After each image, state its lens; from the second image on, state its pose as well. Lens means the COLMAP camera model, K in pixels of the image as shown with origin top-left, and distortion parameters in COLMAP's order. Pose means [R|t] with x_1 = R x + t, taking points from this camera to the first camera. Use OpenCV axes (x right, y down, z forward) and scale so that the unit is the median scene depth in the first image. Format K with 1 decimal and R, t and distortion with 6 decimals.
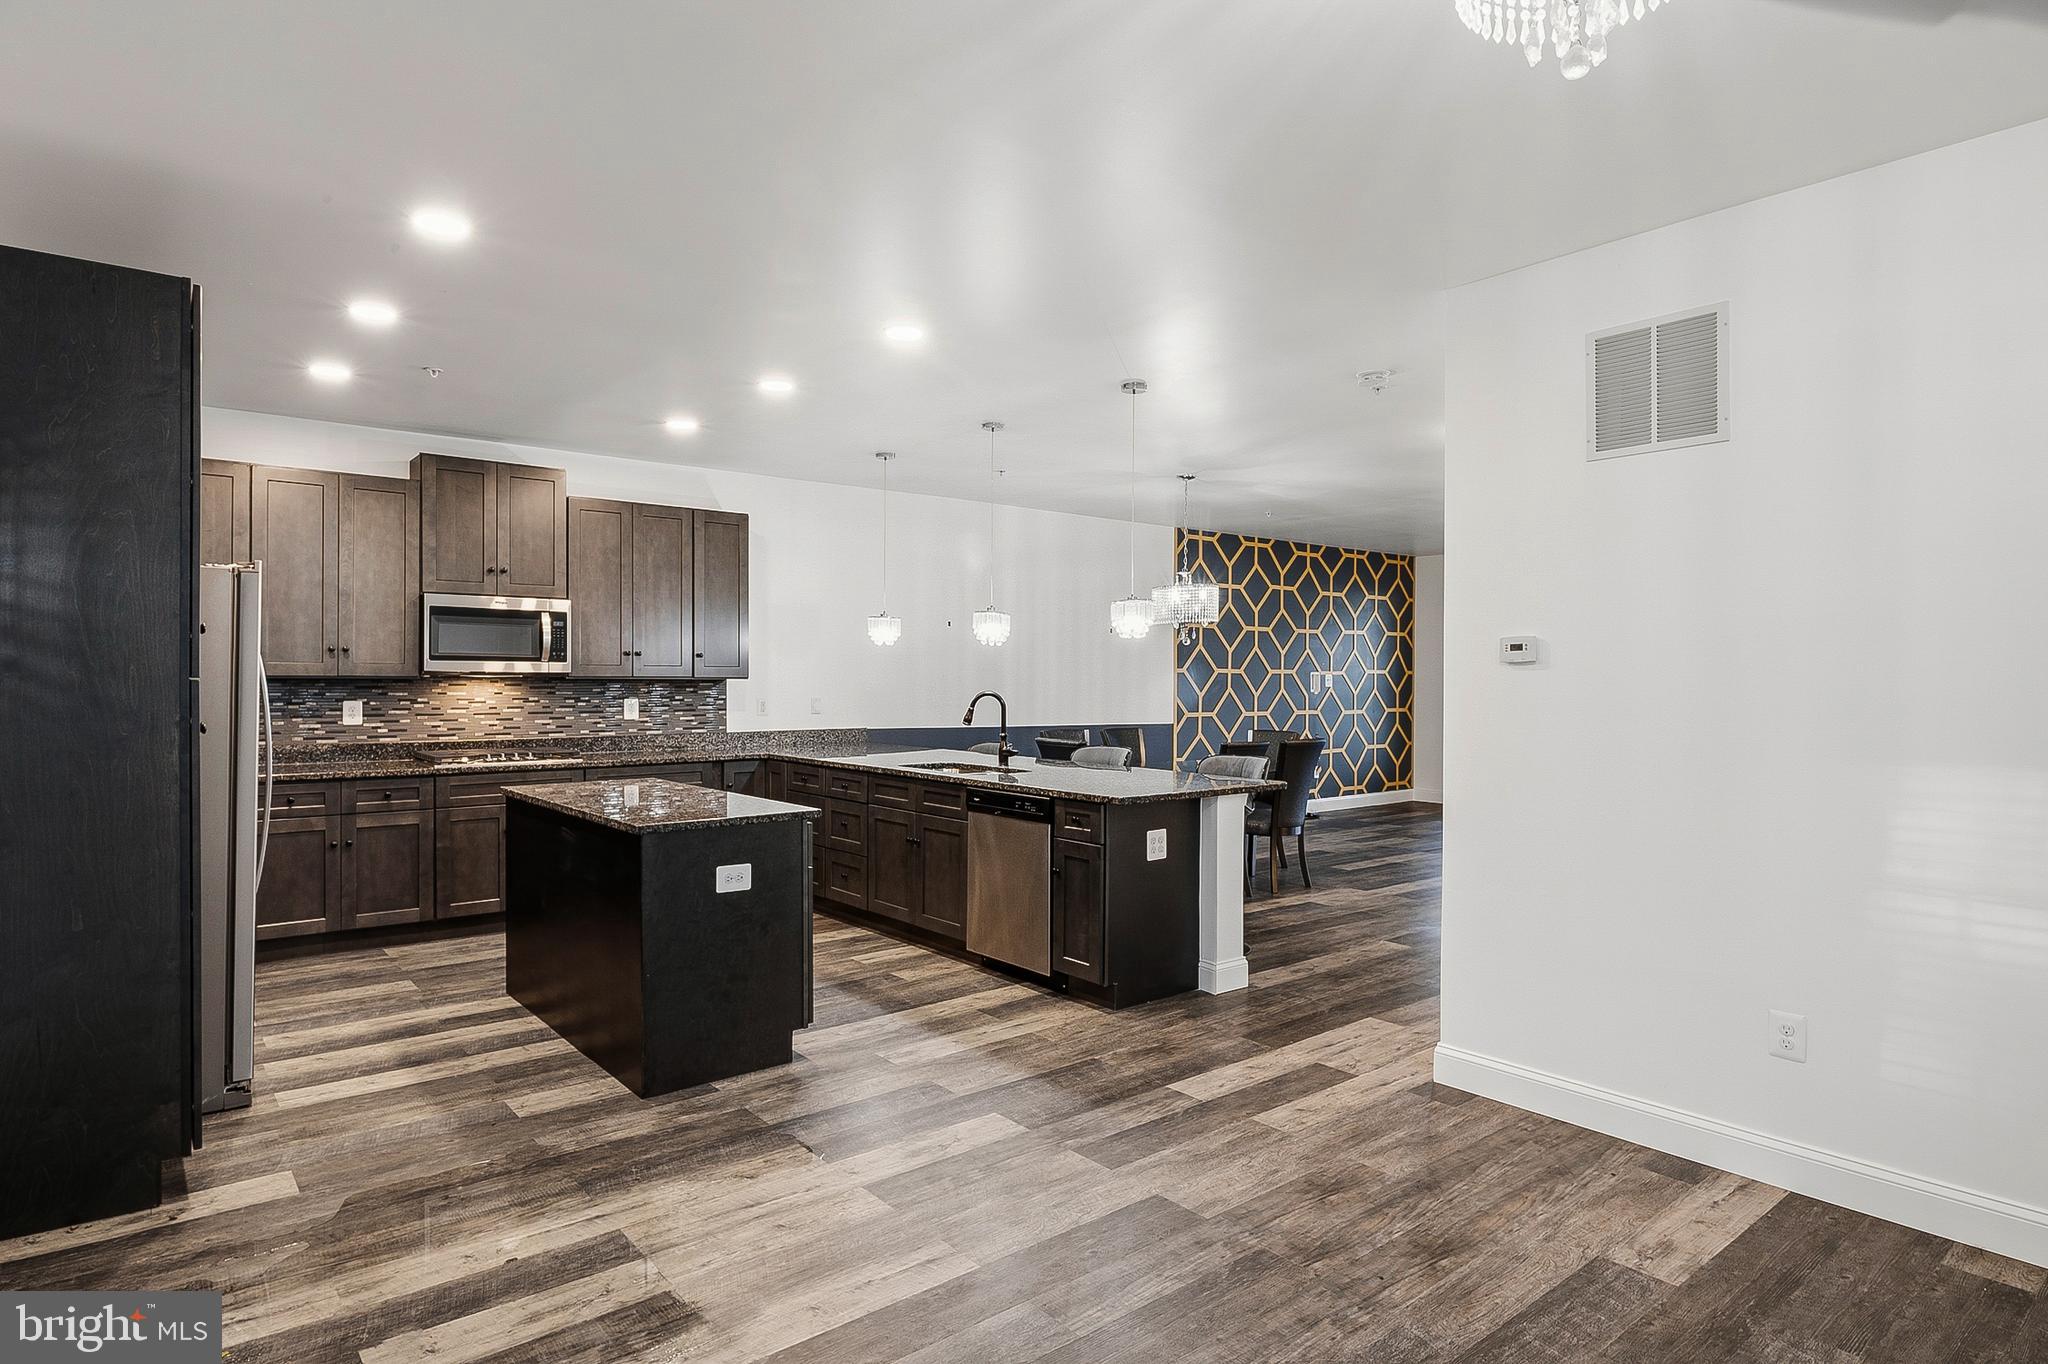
lens RADIAL K [[1124.4, 0, 1024.0], [0, 1124.4, 682.0], [0, 0, 1]] dist [-0.005798, -0.002232]
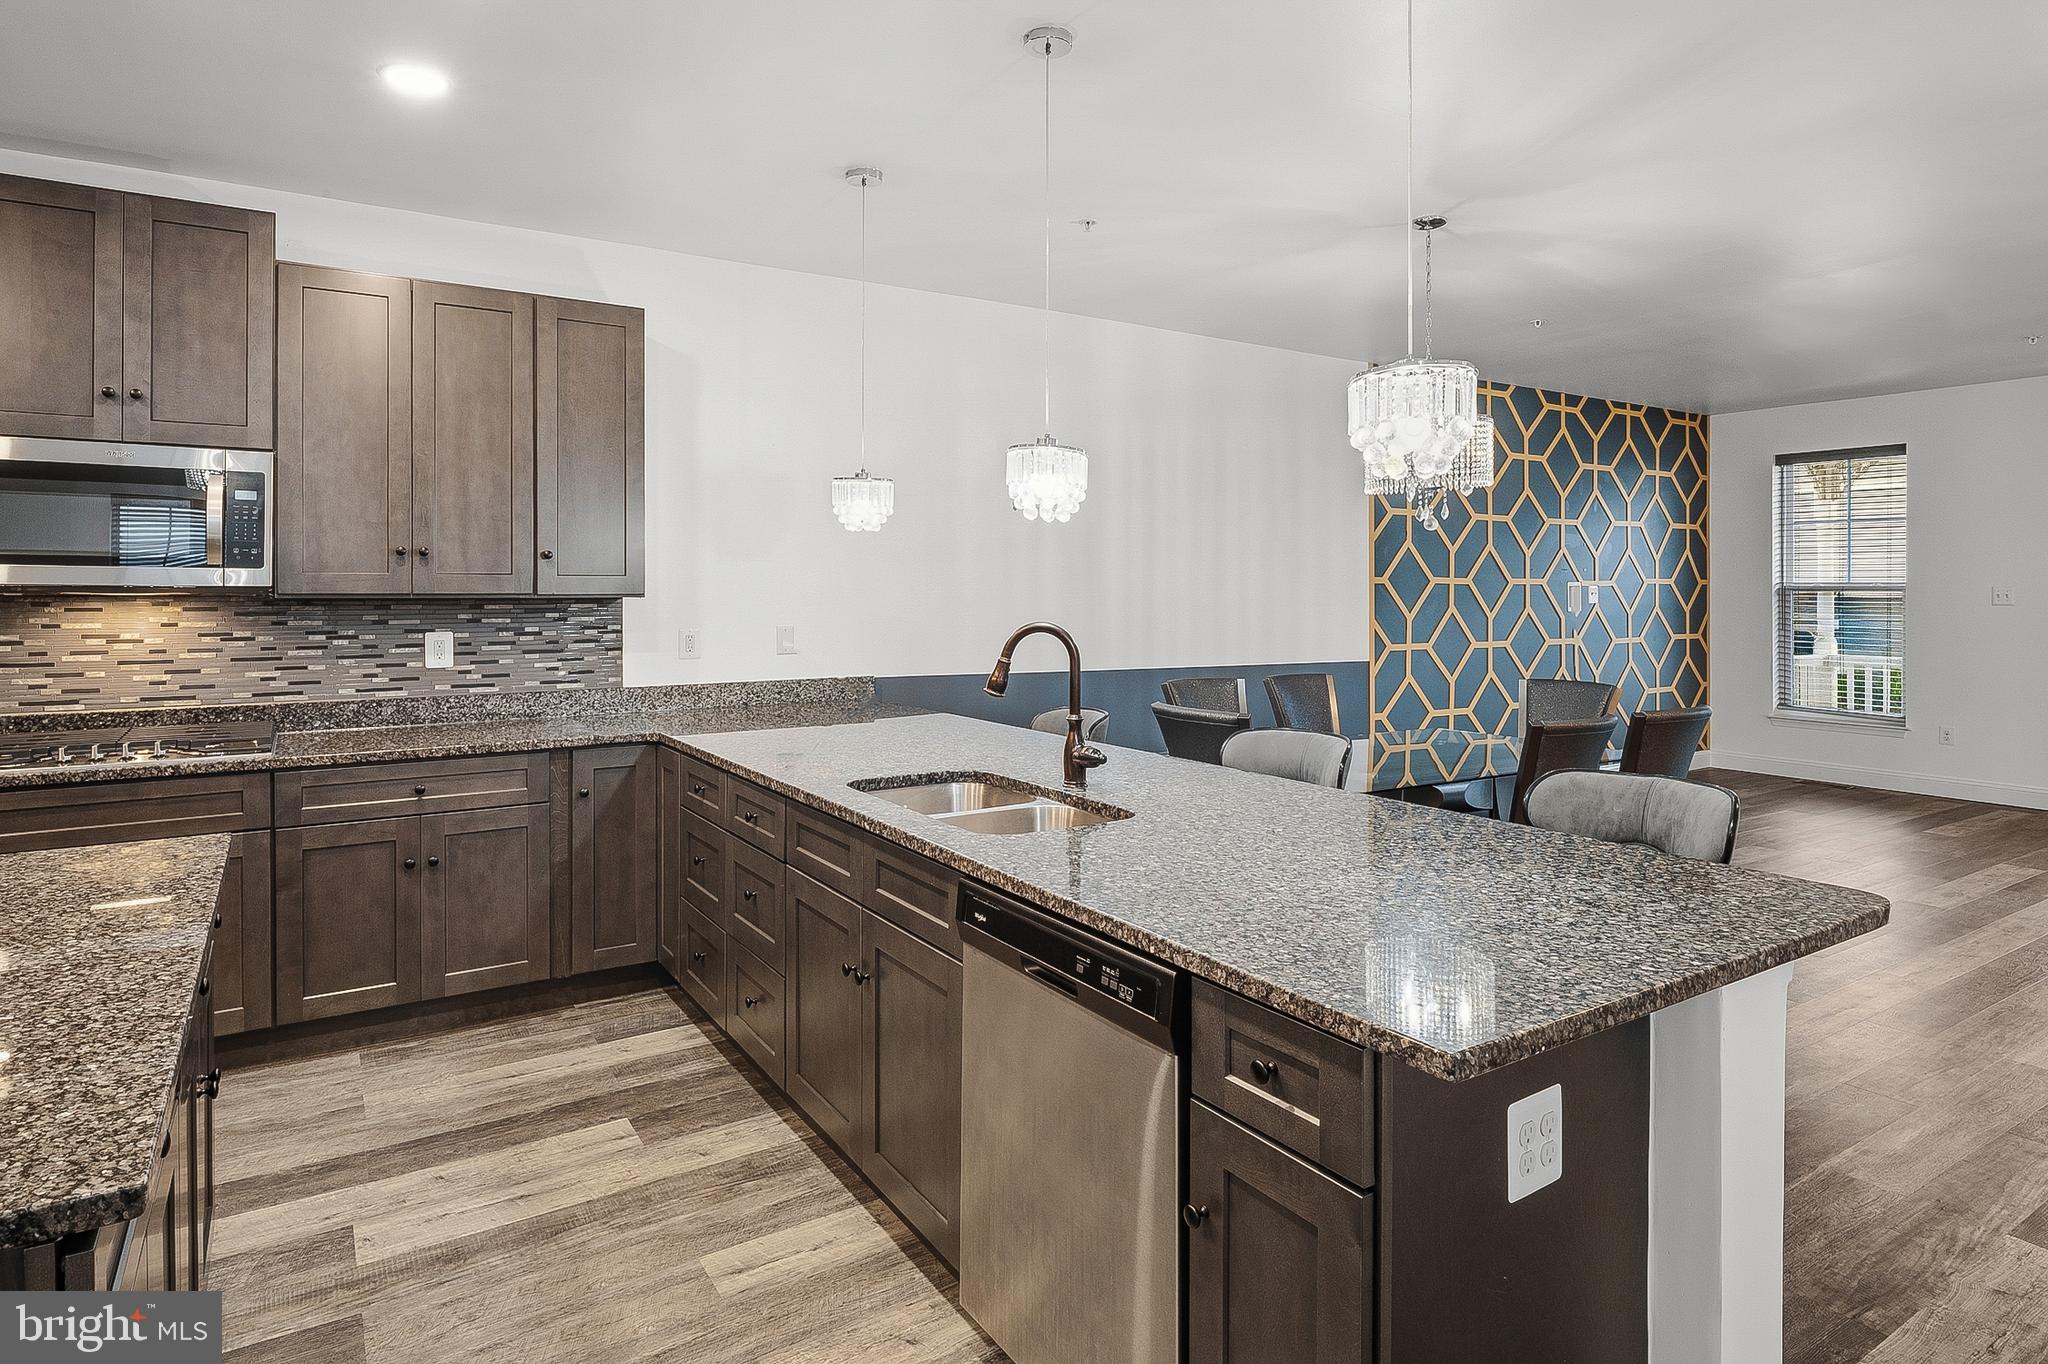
lens RADIAL K [[1124.6, 0, 1013.6], [0, 1124.6, 586.2], [0, 0, 1]] dist [-0.005369, -0.002579]
pose [[0.992302, -0.005657, -0.123716, 0.012502], [0.004428, 0.999938, -0.010205, -0.001484], [0.123766, 0.009579, 0.992265, 0.495201]]
